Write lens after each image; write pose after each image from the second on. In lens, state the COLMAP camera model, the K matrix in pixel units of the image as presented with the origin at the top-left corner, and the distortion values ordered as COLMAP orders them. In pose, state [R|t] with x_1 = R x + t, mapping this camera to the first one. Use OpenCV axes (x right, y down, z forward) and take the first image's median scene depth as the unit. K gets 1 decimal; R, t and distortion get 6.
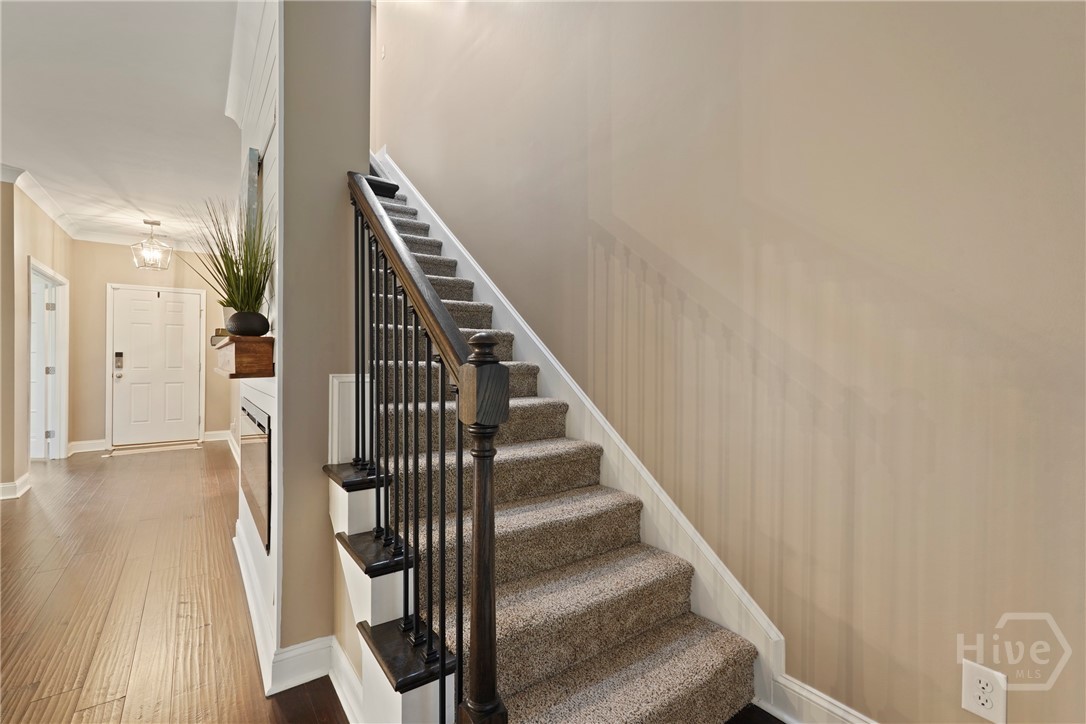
lens RADIAL K [[482.4, 0, 532.2], [0, 482.4, 358.4], [0, 0, 1]] dist [-0.002962, 0.002824]
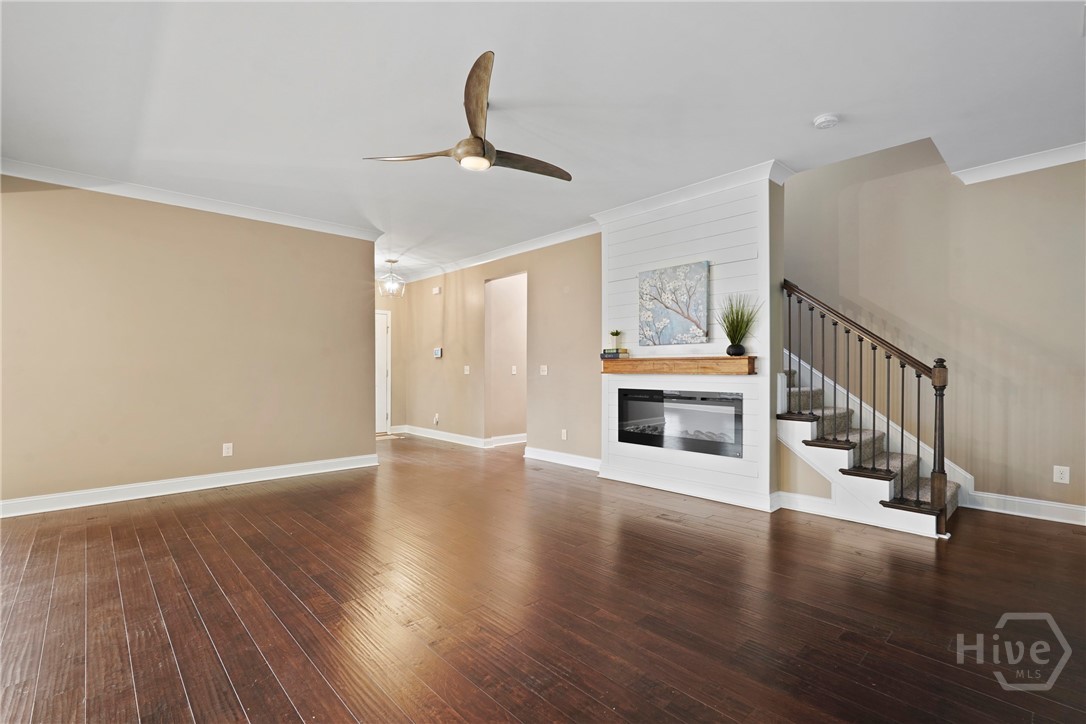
lens RADIAL K [[482.4, 0, 554.4], [0, 482.4, 370.3], [0, 0, 1]] dist [-0.002962, 0.002824]
pose [[0.990368, 0.001211, 0.138457, -0.702928], [-0.001174, 0.999999, -0.000353, 0.008710], [-0.138458, 0.000187, 0.990368, -0.420021]]
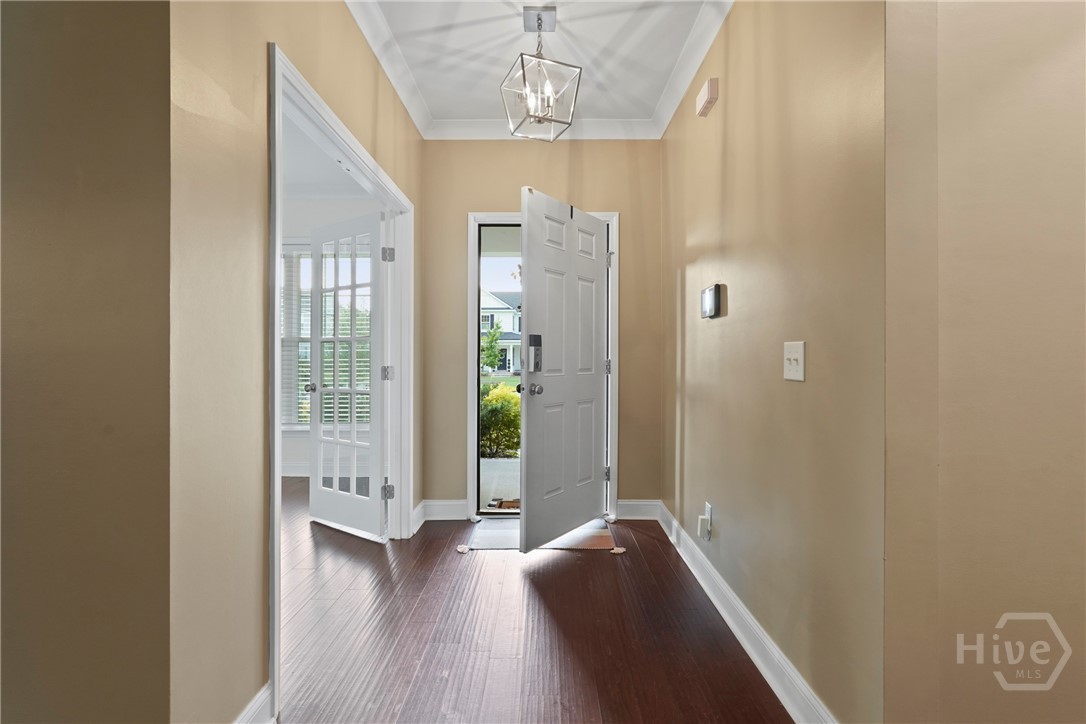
lens RADIAL K [[535.5, 0, 539.8], [0, 535.5, 354.9], [0, 0, 1]] dist [-0.000778, -0.000005]
pose [[0.812779, 0.001050, -0.582571, -0.663954], [0.002942, 0.999978, 0.005906, 0.002060], [0.582565, -0.006514, 0.812758, 0.792980]]
